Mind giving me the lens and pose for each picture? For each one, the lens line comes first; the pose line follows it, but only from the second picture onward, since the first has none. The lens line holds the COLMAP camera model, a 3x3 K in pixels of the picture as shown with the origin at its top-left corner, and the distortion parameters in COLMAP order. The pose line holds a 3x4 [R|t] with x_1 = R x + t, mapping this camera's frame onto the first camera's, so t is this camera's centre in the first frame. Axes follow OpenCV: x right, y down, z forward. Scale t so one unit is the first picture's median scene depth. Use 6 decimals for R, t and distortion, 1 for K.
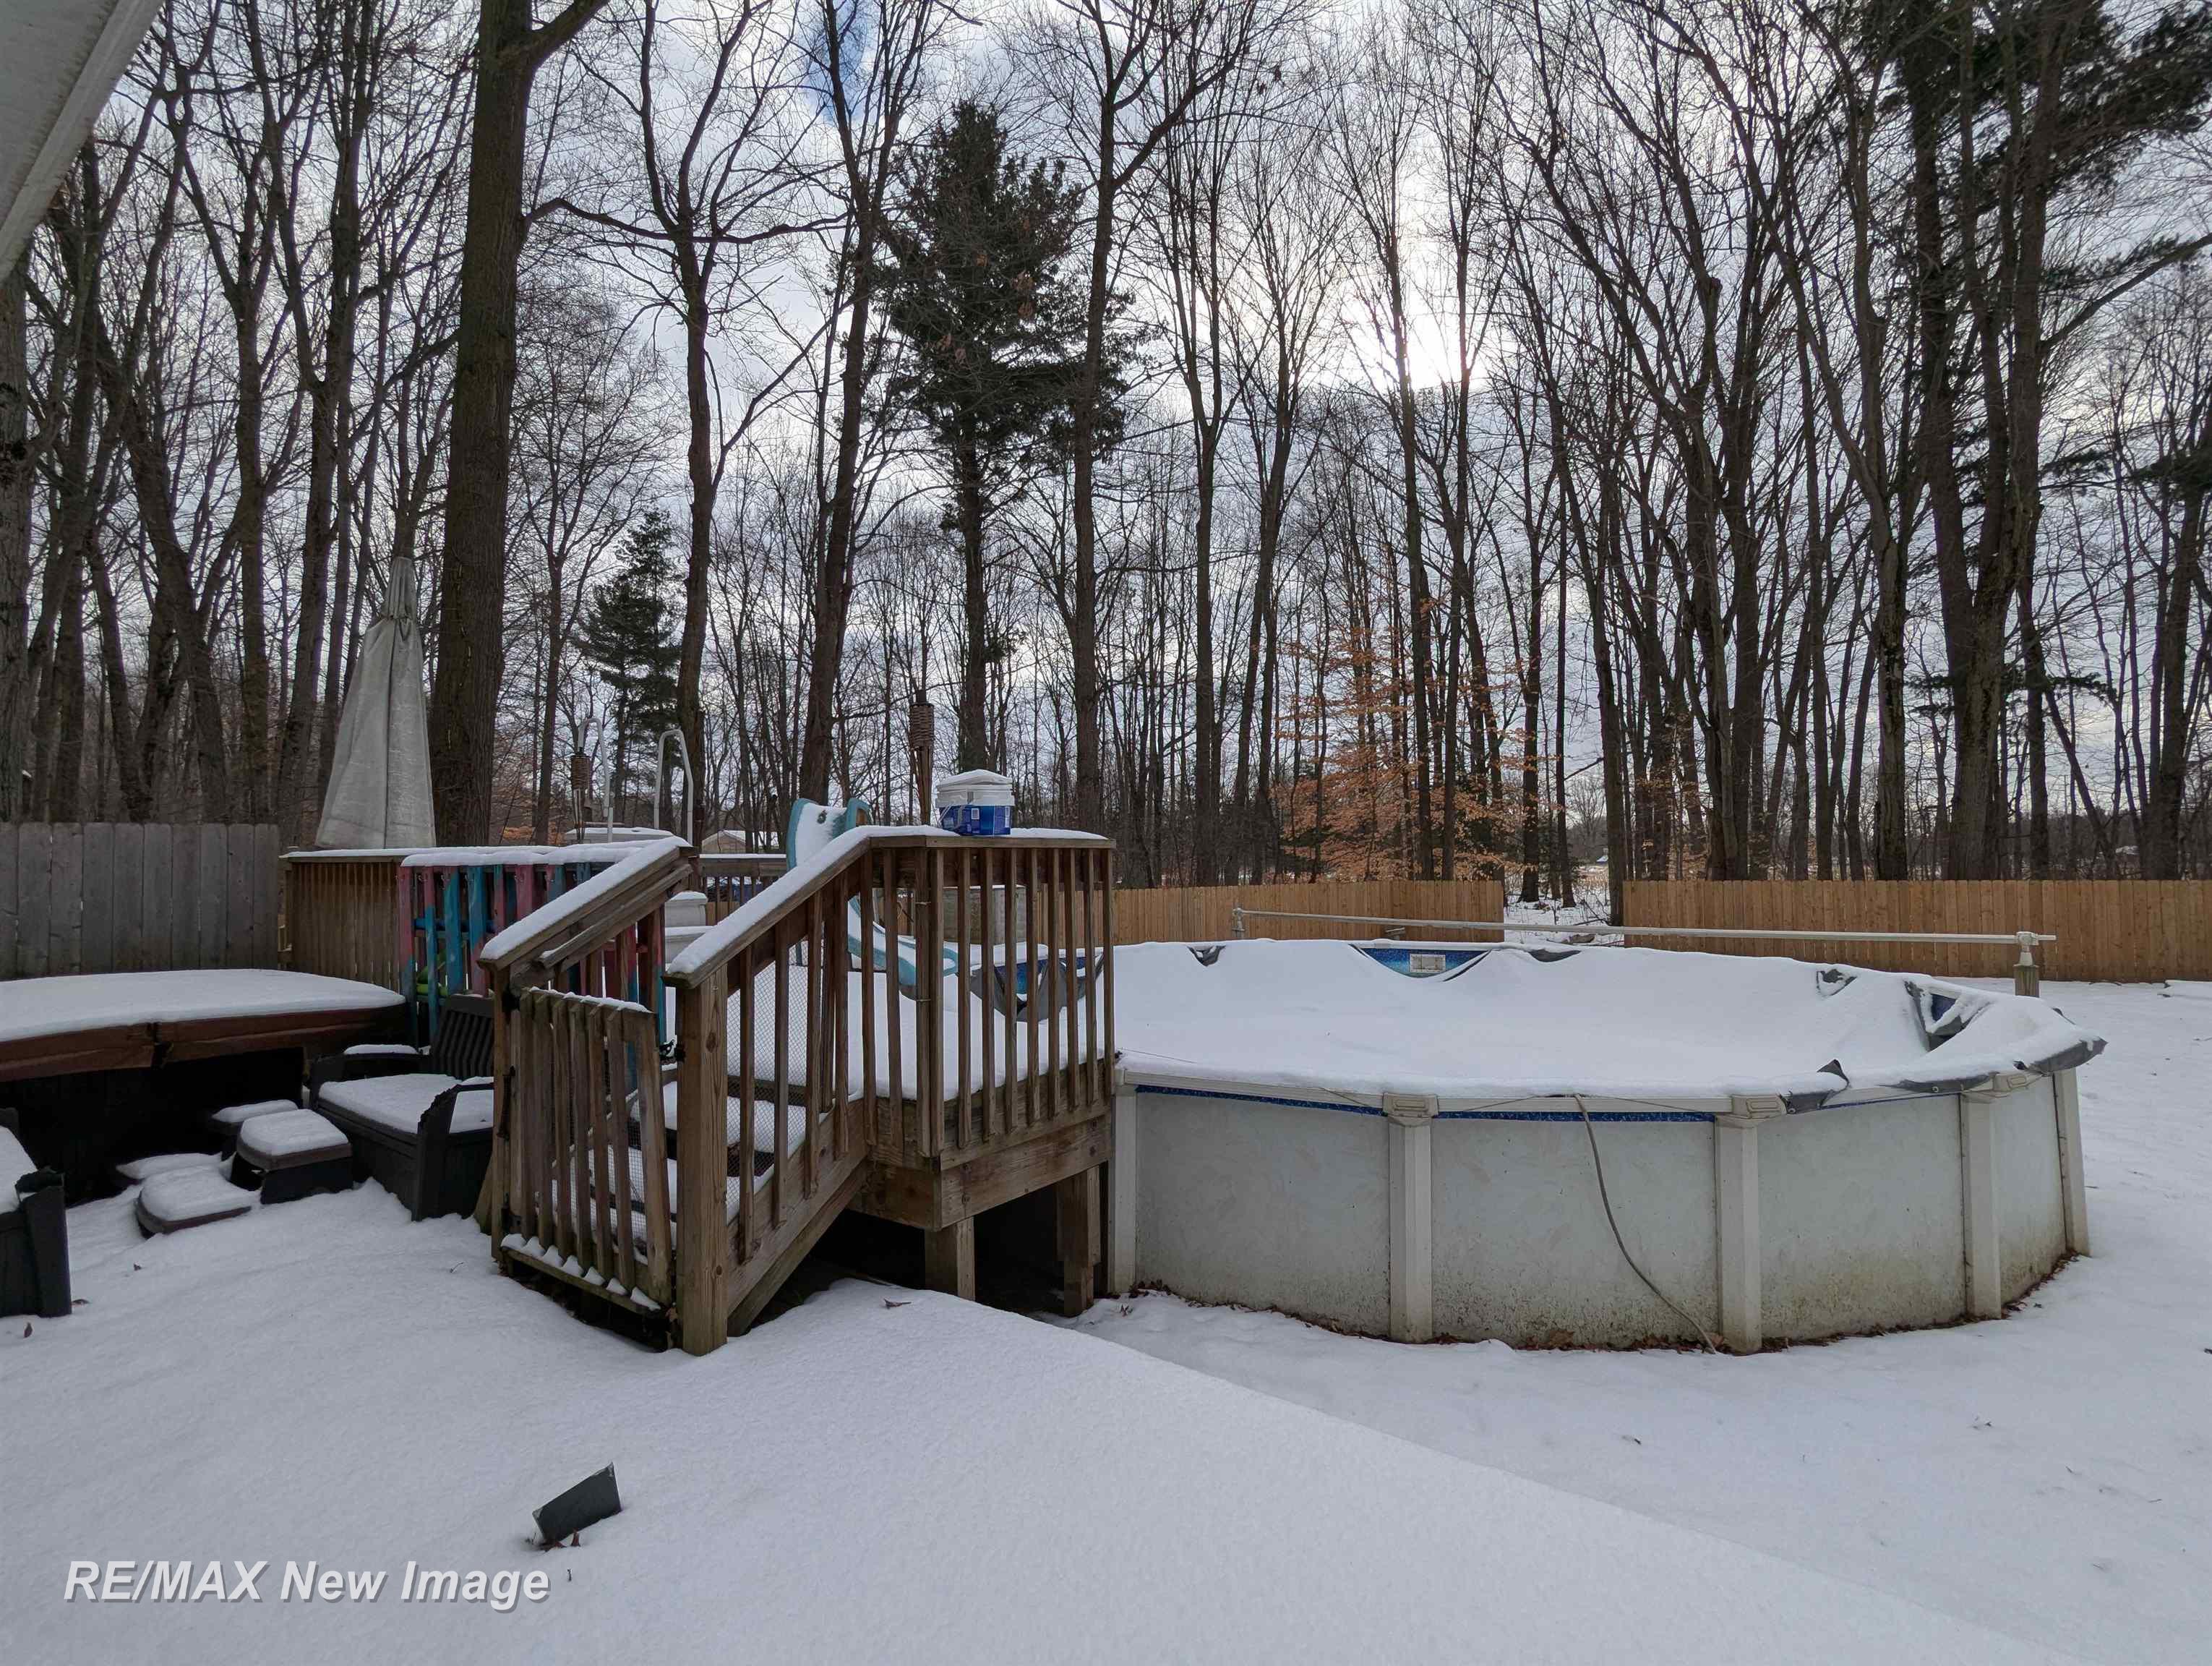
lens RADIAL K [[1054.6, 0, 1102.4], [0, 1054.6, 828.7], [0, 0, 1]] dist [-0.005497, 0.001411]
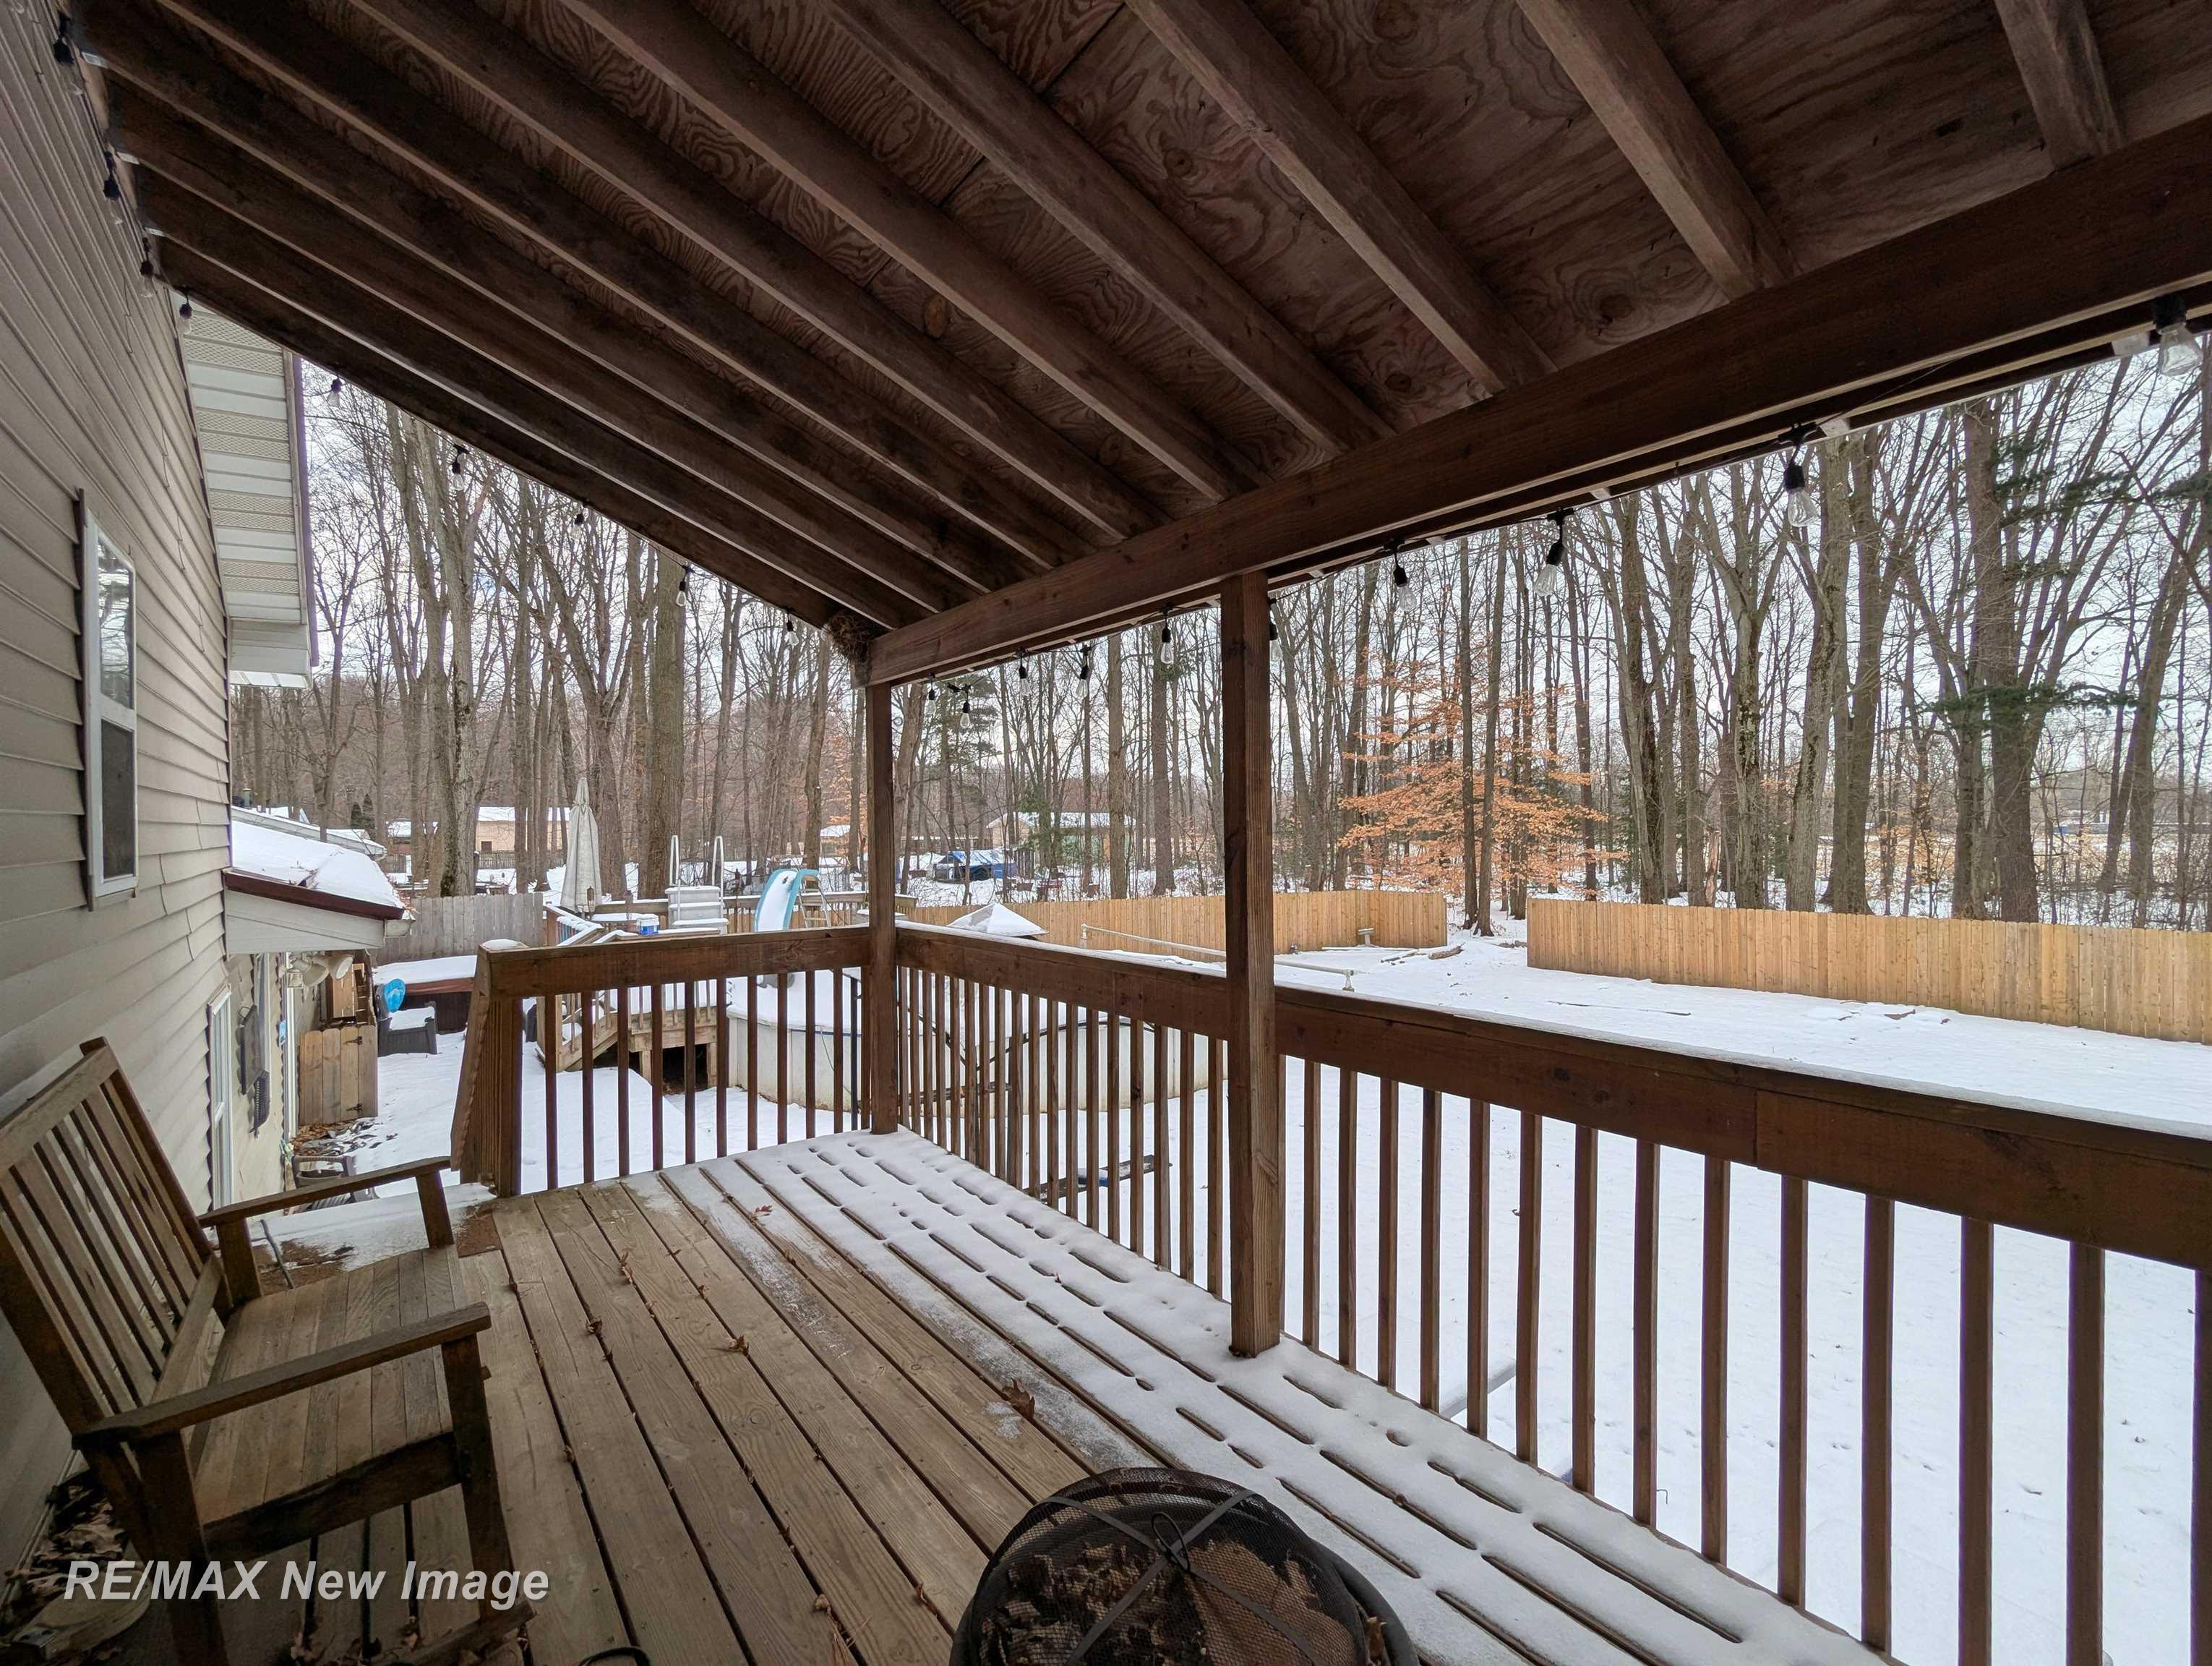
lens RADIAL K [[1054.6, 0, 1106.6], [0, 1054.6, 834.4], [0, 0, 1]] dist [-0.005497, 0.001411]
pose [[0.947880, 0.005441, -0.318580, 0.784169], [0.008535, 0.999062, 0.042459, -0.148594], [0.318512, -0.042965, 0.946945, -0.559329]]
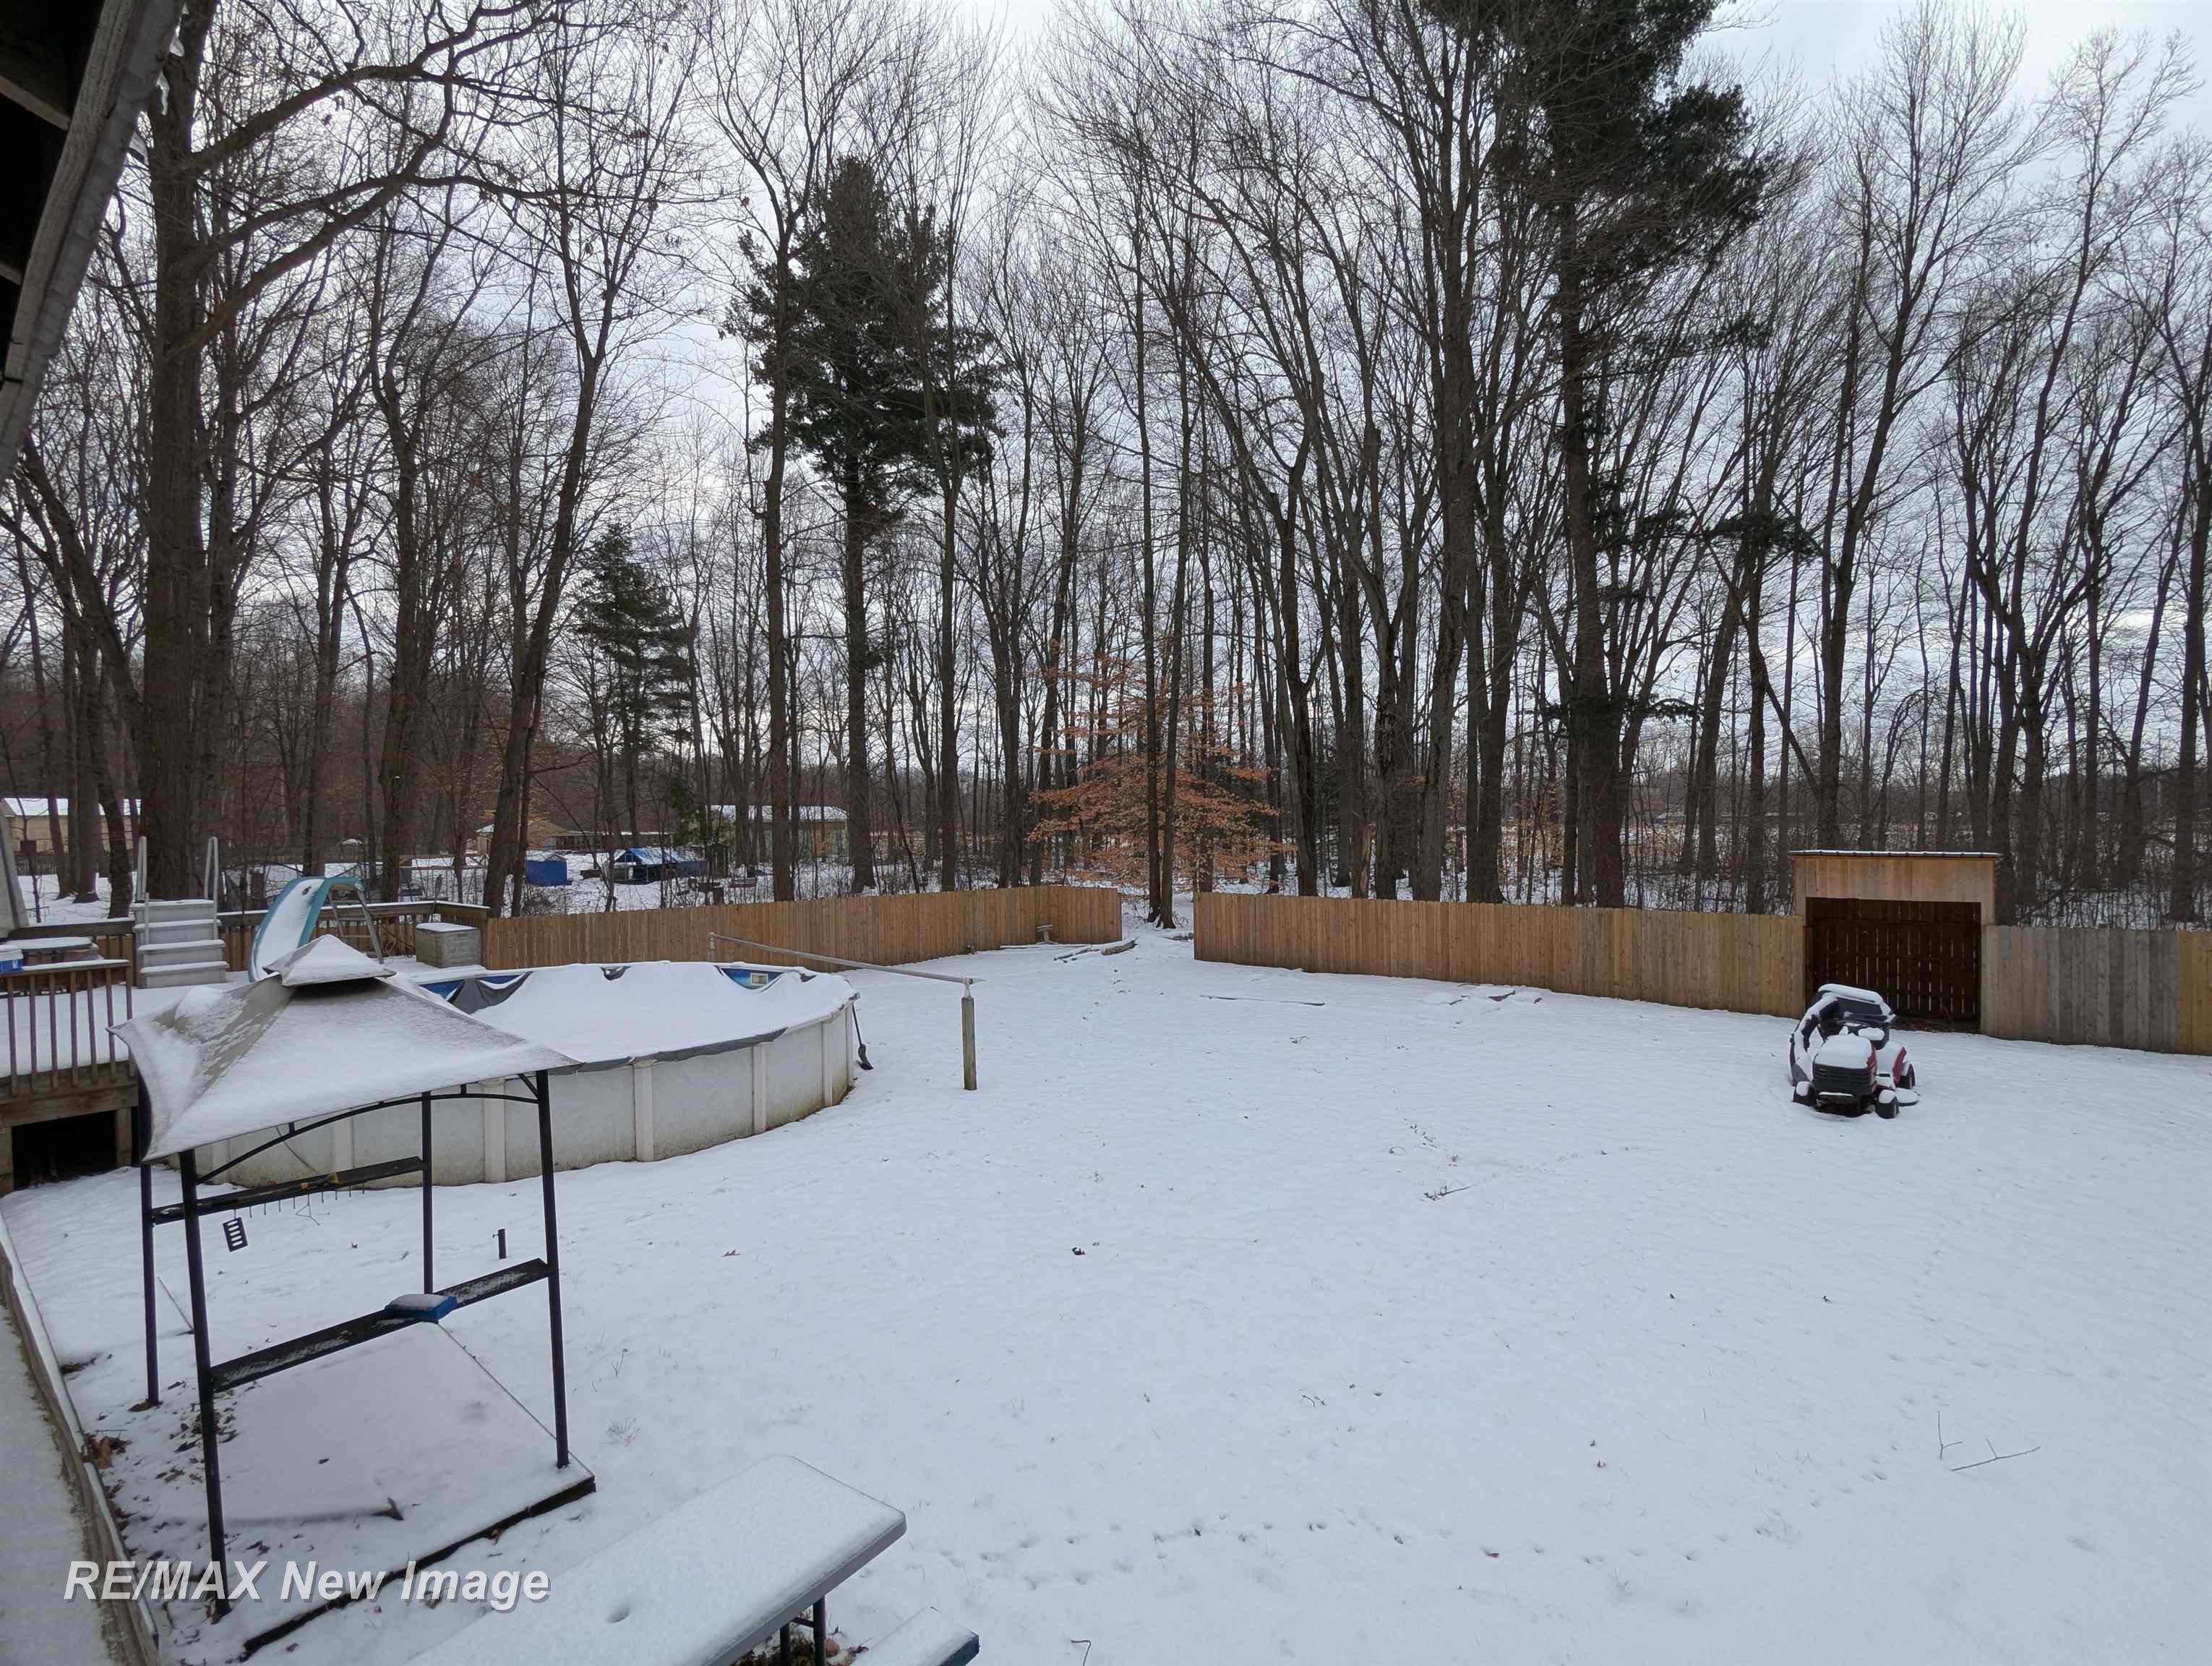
lens RADIAL K [[1054.6, 0, 1113.8], [0, 1054.6, 832.8], [0, 0, 1]] dist [-0.005497, 0.001411]
pose [[0.997642, 0.001856, -0.068613, 0.902420], [0.001542, 0.998776, 0.049437, -0.150091], [0.068621, -0.049427, 0.996418, -0.425163]]
